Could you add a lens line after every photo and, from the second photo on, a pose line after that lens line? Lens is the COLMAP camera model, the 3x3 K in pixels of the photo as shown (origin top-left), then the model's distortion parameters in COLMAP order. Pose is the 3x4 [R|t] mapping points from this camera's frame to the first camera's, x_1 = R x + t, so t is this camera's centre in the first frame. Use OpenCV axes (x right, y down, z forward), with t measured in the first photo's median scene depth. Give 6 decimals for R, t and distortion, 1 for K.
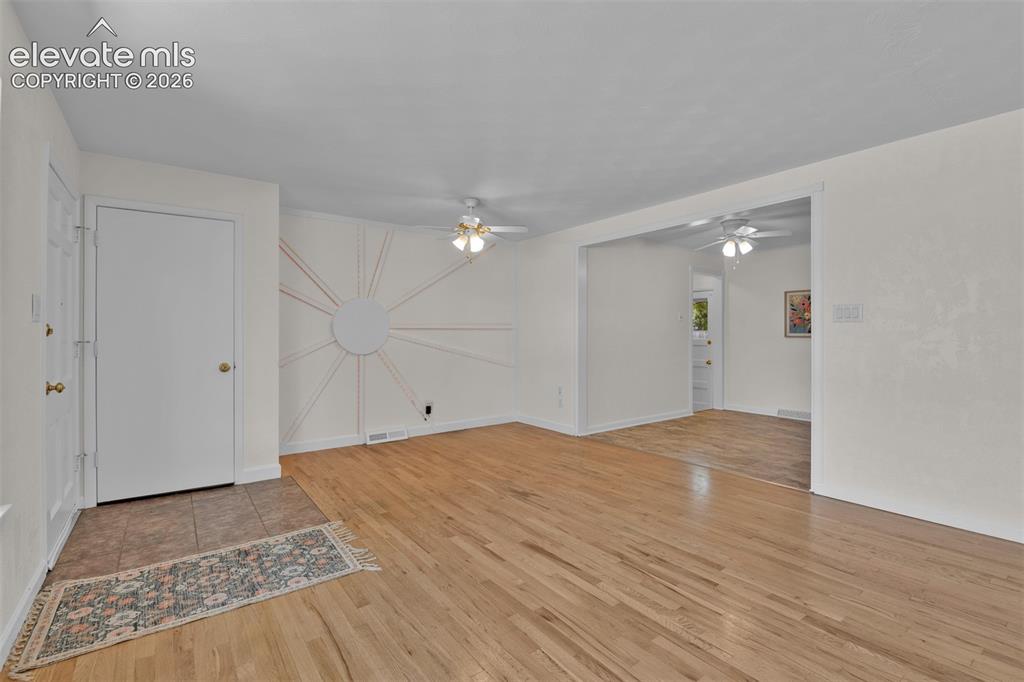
lens RADIAL K [[457.5, 0, 510.4], [0, 457.5, 333.9], [0, 0, 1]] dist [0.000705, -0.009487]
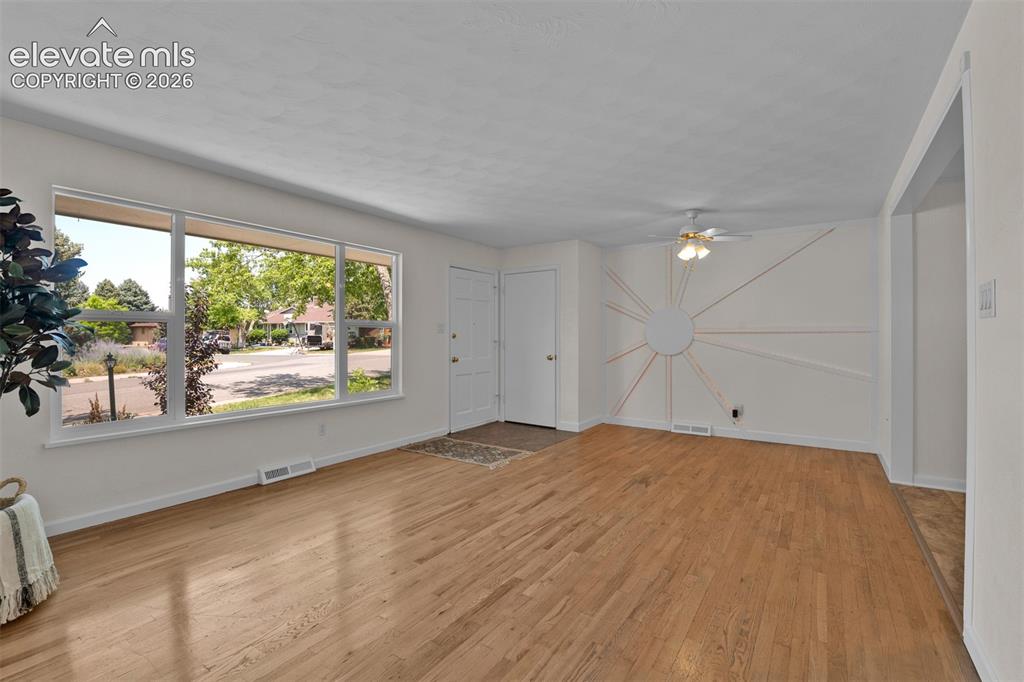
lens RADIAL K [[457.5, 0, 510.4], [0, 457.5, 333.9], [0, 0, 1]] dist [0.000705, -0.009487]
pose [[0.327587, -0.004920, -0.944808, 1.336718], [-0.000555, 0.999985, -0.005400, -0.008245], [0.944821, 0.002294, 0.327579, 0.440075]]
